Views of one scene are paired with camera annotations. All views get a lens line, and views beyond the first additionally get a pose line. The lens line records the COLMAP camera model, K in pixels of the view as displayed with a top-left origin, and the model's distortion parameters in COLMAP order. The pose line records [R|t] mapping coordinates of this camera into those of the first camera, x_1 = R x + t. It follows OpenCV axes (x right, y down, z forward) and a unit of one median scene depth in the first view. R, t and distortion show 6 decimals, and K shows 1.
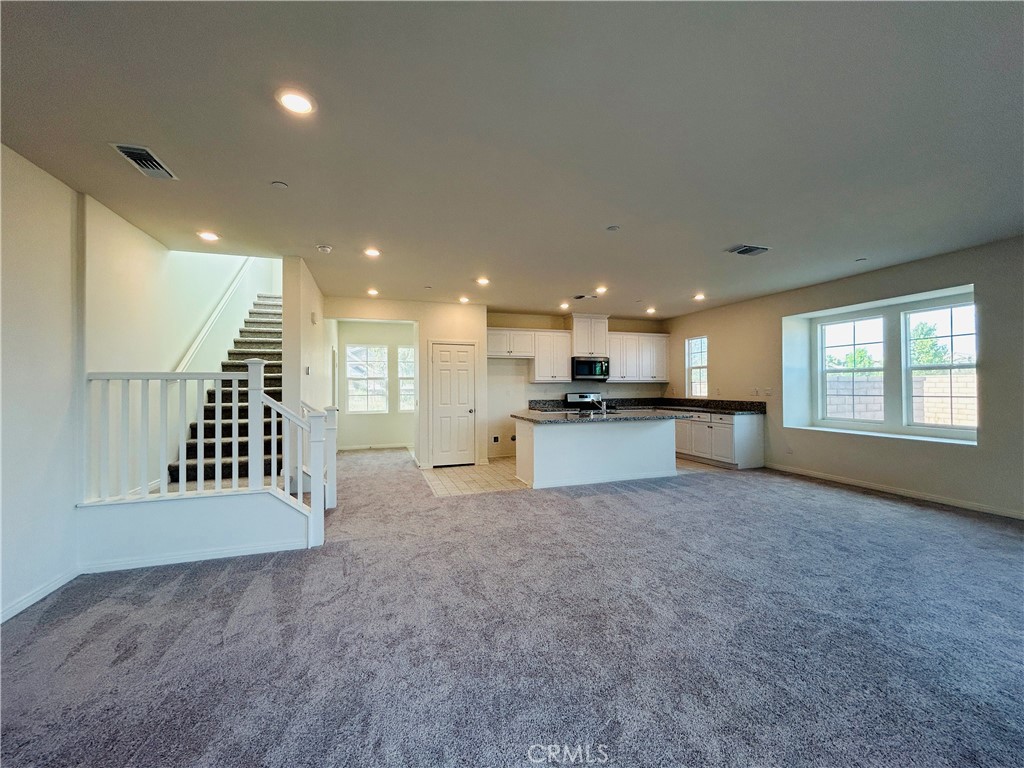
lens RADIAL K [[410.6, 0, 510.8], [0, 410.6, 381.9], [0, 0, 1]] dist [-0.002424, 0.000432]
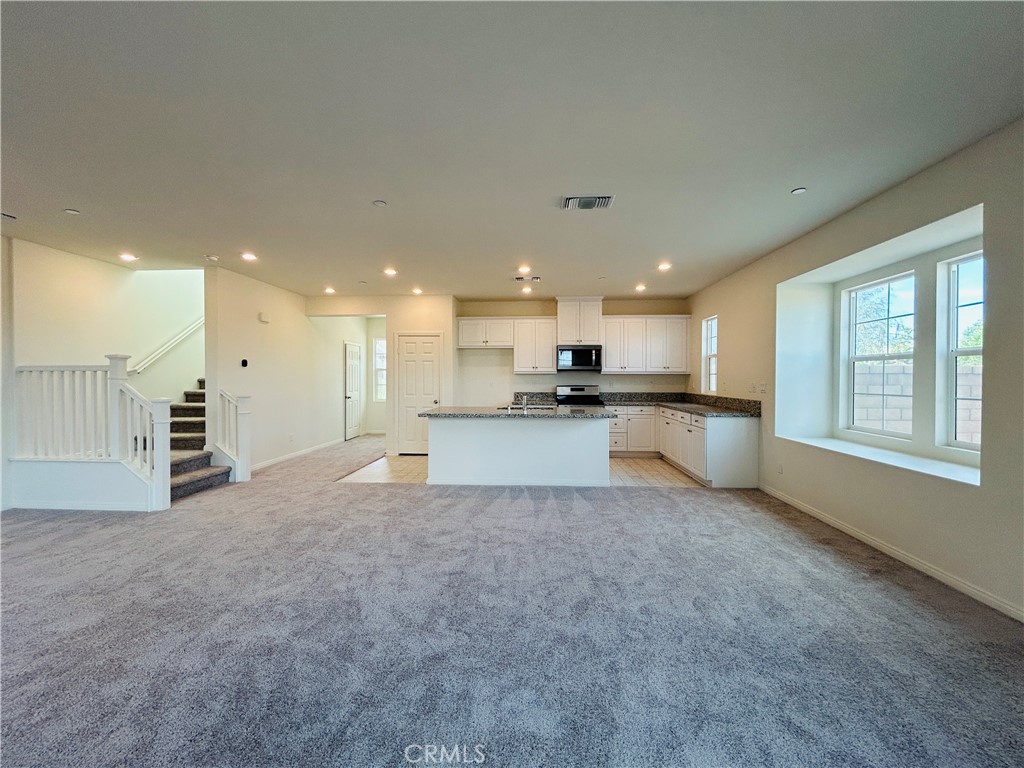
lens RADIAL K [[410.6, 0, 510.8], [0, 410.6, 381.9], [0, 0, 1]] dist [-0.002424, 0.000432]
pose [[0.927427, 0.011022, -0.373843, 0.440708], [-0.002338, 0.999717, 0.023674, -0.002127], [0.373998, -0.021082, 0.927190, 0.135918]]
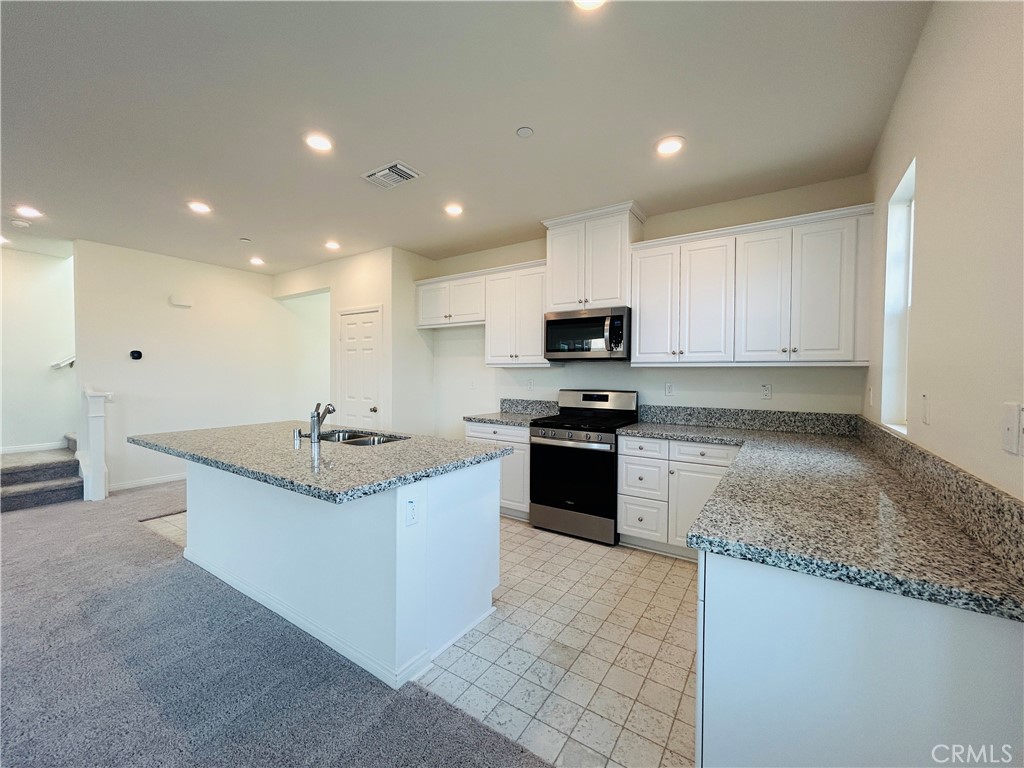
lens RADIAL K [[410.6, 0, 510.8], [0, 410.6, 381.9], [0, 0, 1]] dist [-0.002424, 0.000432]
pose [[0.621001, 0.024177, -0.783437, 0.559790], [-0.000115, 0.999527, 0.030755, 0.004392], [0.783810, -0.019009, 0.620710, 0.744746]]
